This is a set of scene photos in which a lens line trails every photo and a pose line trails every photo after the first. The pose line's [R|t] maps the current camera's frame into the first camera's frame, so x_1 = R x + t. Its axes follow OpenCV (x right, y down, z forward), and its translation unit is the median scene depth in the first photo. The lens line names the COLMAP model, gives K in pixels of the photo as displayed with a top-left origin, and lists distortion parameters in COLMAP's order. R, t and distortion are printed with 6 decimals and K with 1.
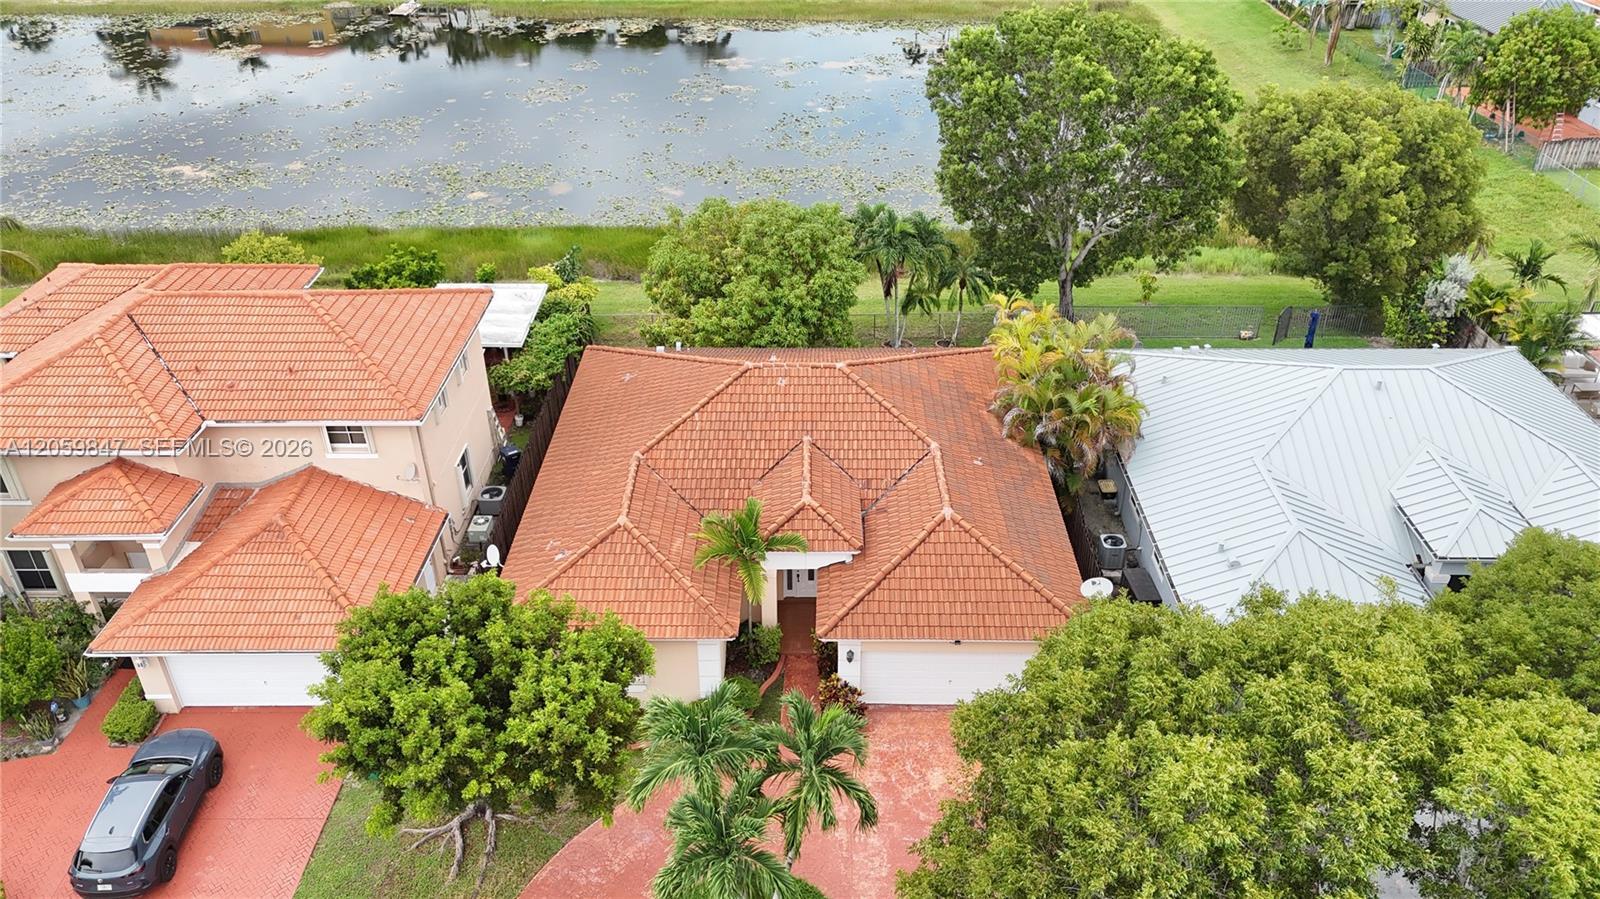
lens RADIAL K [[1180.9, 0, 823.1], [0, 1180.9, 450.0], [0, 0, 1]] dist [0.047608, -0.063790]
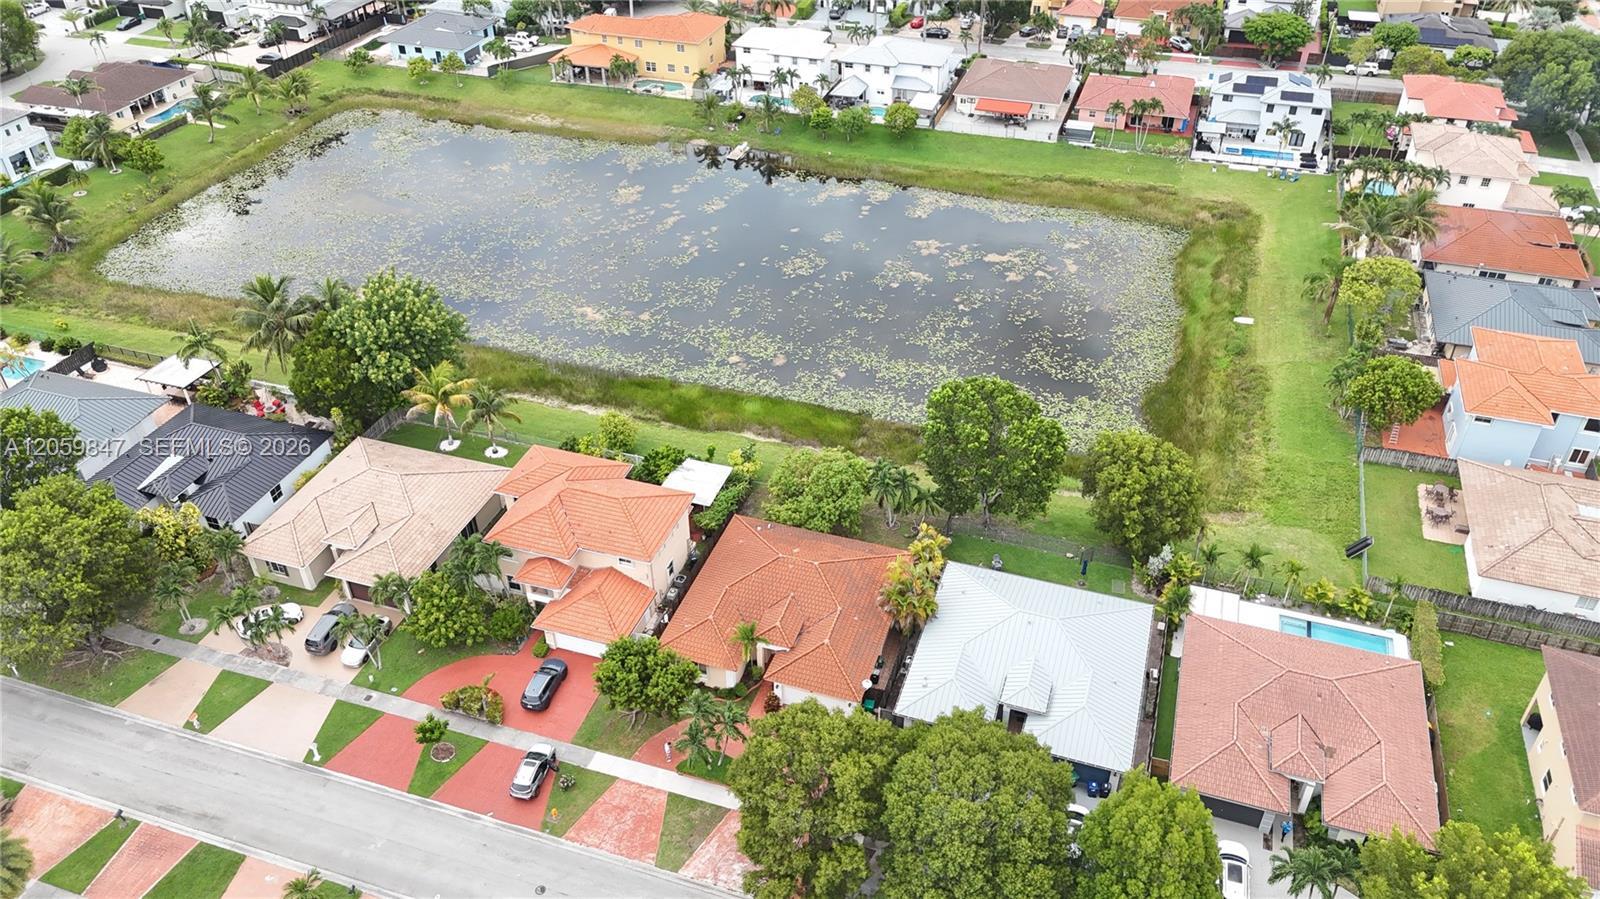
lens RADIAL K [[1177.3, 0, 802.5], [0, 1177.3, 448.3], [0, 0, 1]] dist [0.060680, -0.049566]
pose [[0.946465, 0.182901, -0.265993, 0.688910], [-0.161944, 0.981832, 0.098890, -0.633074], [0.279247, -0.050520, 0.958889, -1.536885]]
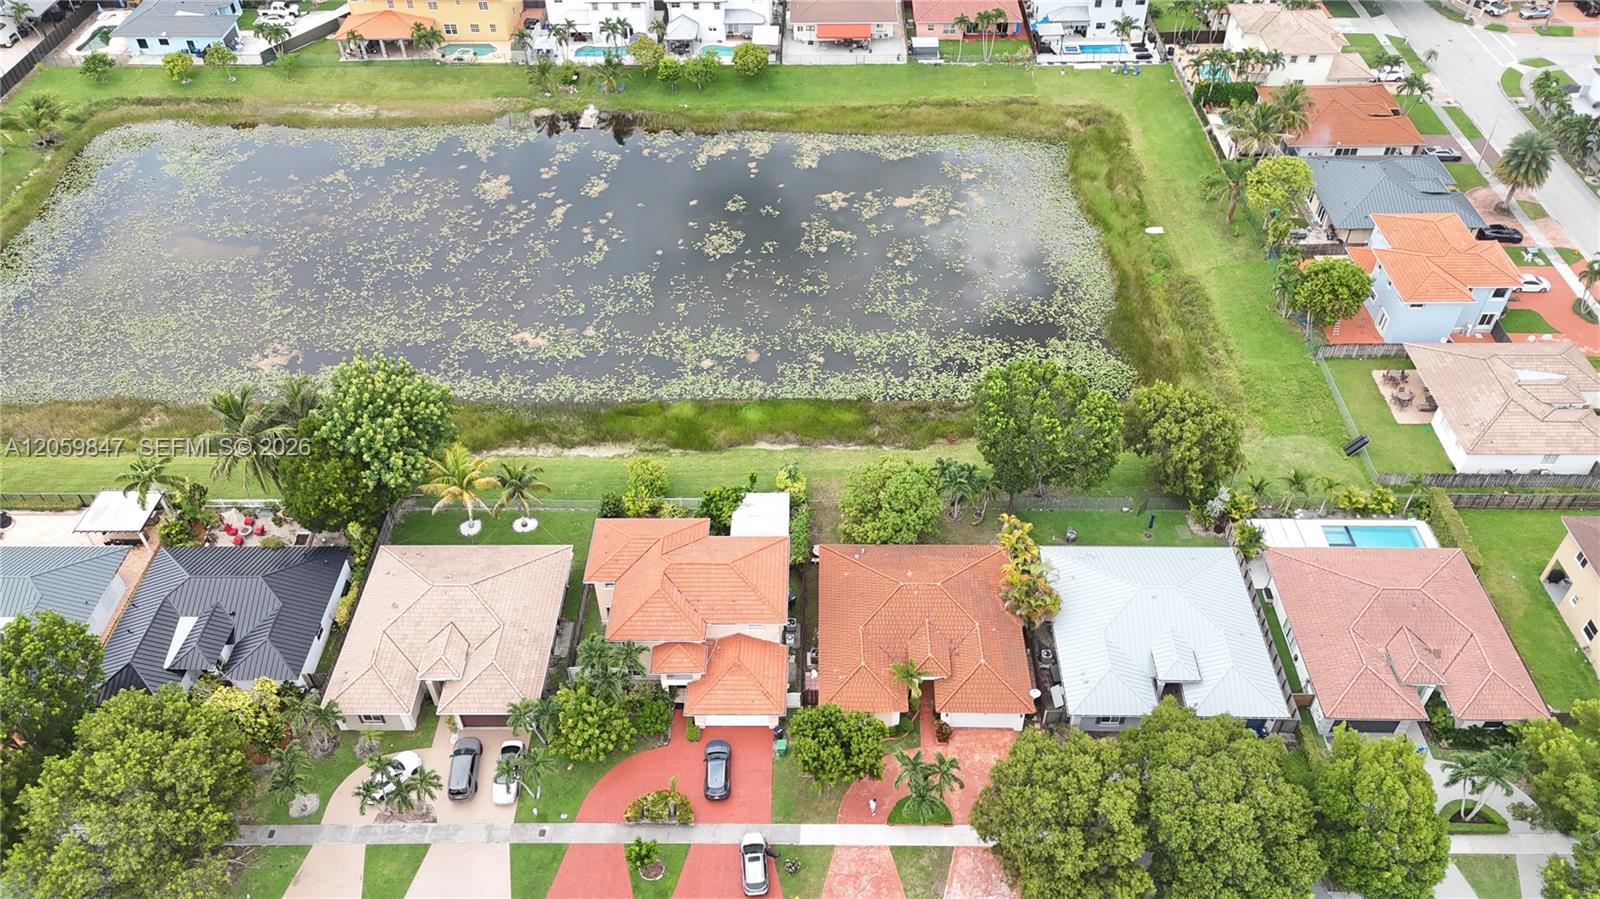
lens RADIAL K [[1177.3, 0, 802.5], [0, 1177.3, 448.3], [0, 0, 1]] dist [0.060680, -0.049566]
pose [[0.999732, 0.001113, -0.023121, -0.252269], [0.003383, 0.981099, 0.193476, -0.977340], [0.022899, -0.193502, 0.980833, -1.616710]]
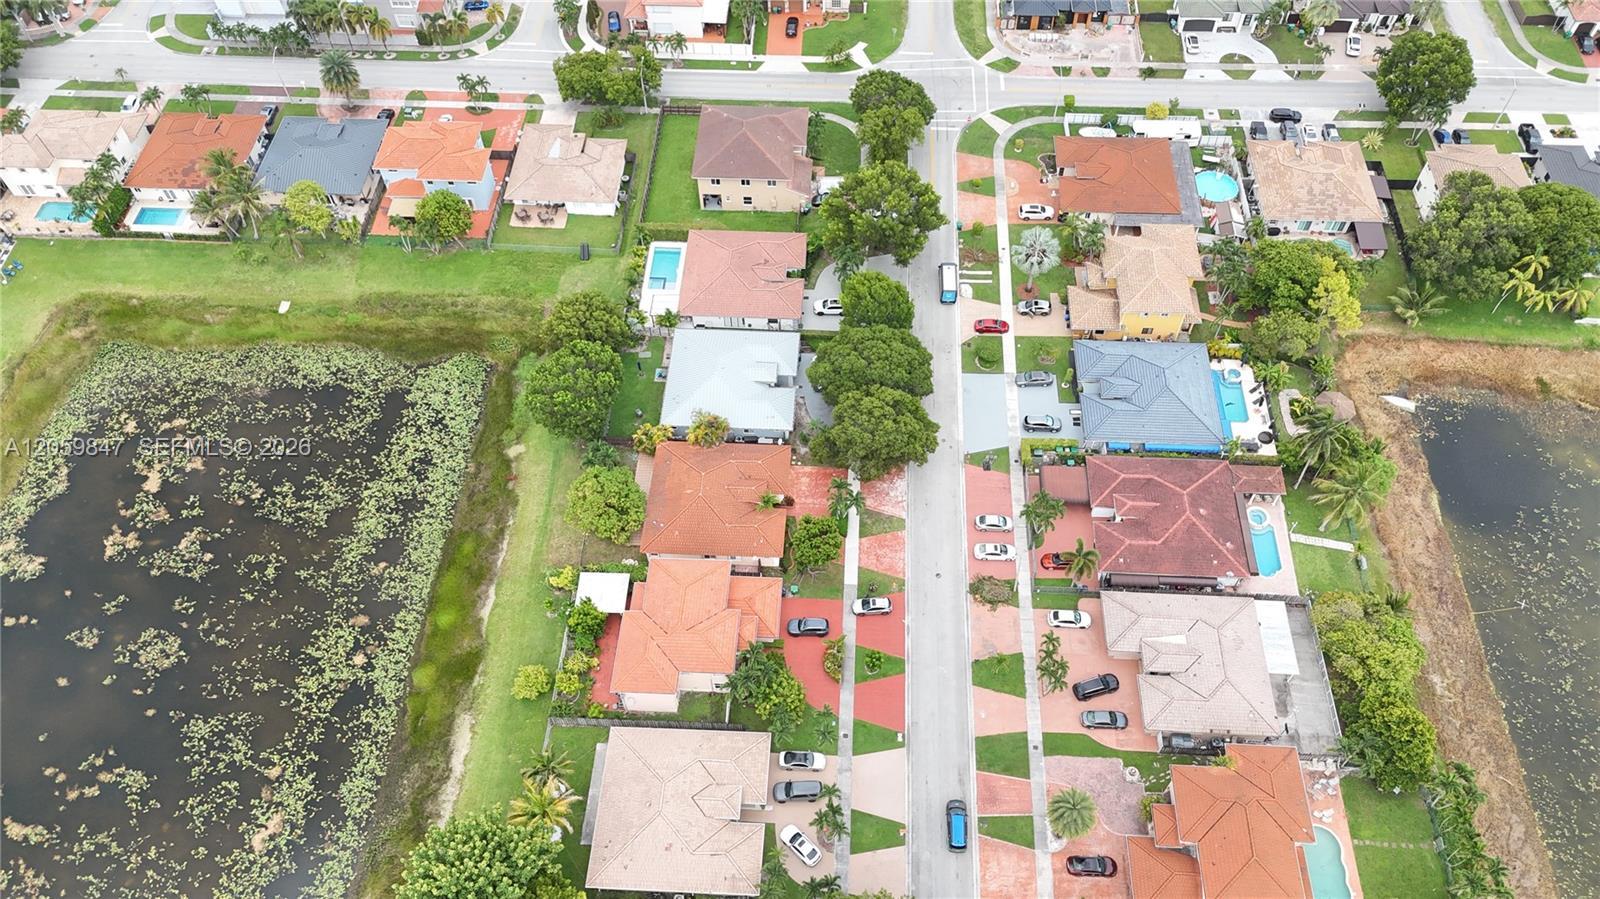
lens RADIAL K [[1177.3, 0, 802.5], [0, 1177.3, 448.3], [0, 0, 1]] dist [0.060680, -0.049566]
pose [[0.052624, -0.813187, 0.579618, -2.408140], [0.537810, 0.512137, 0.669684, -2.846440], [-0.841422, 0.276483, 0.464291, -1.185150]]
